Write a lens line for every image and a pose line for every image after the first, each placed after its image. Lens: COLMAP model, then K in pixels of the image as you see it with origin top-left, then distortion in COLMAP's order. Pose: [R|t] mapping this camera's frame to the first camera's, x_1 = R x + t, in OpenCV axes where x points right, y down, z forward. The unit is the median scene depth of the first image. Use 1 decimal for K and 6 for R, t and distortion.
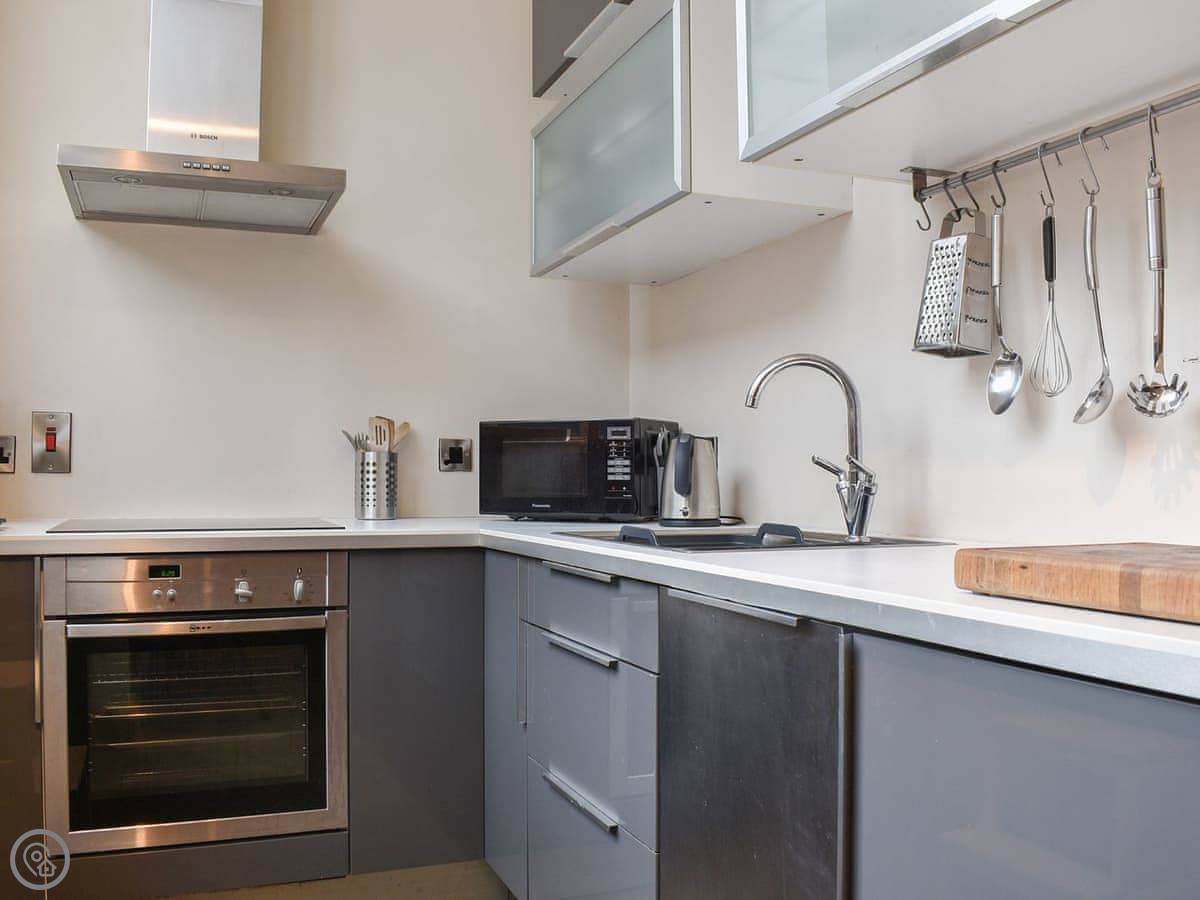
lens RADIAL K [[1052.7, 0, 600.0], [0, 1052.7, 450.0], [0, 0, 1]] dist [-0.098712, 0.011803]
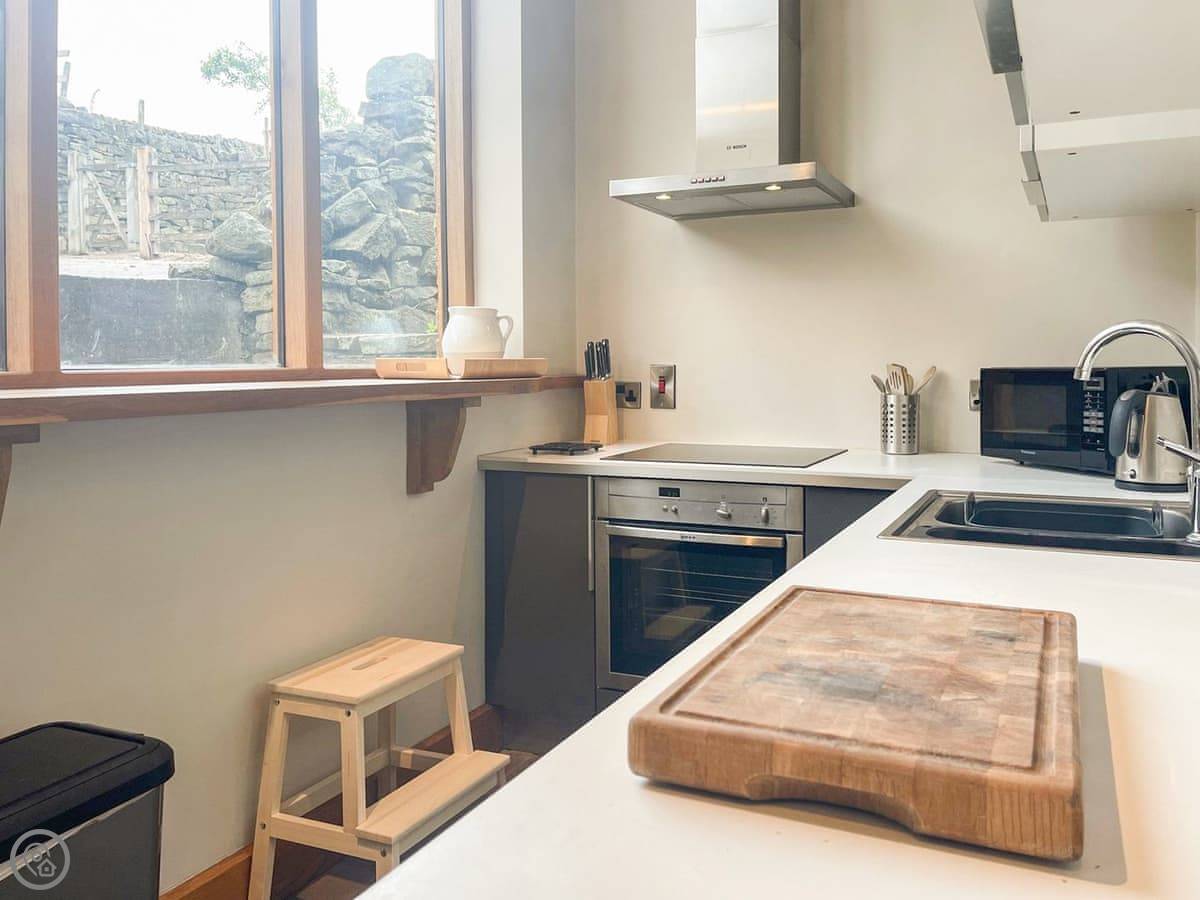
lens RADIAL K [[957.0, 0, 599.9], [0, 957.0, 394.3], [0, 0, 1]] dist [0.003389, 0.002795]
pose [[0.649573, 0.016697, -0.760116, 0.389376], [0.028636, 0.998512, 0.046405, -0.059709], [0.759759, -0.051910, 0.648129, 0.095881]]
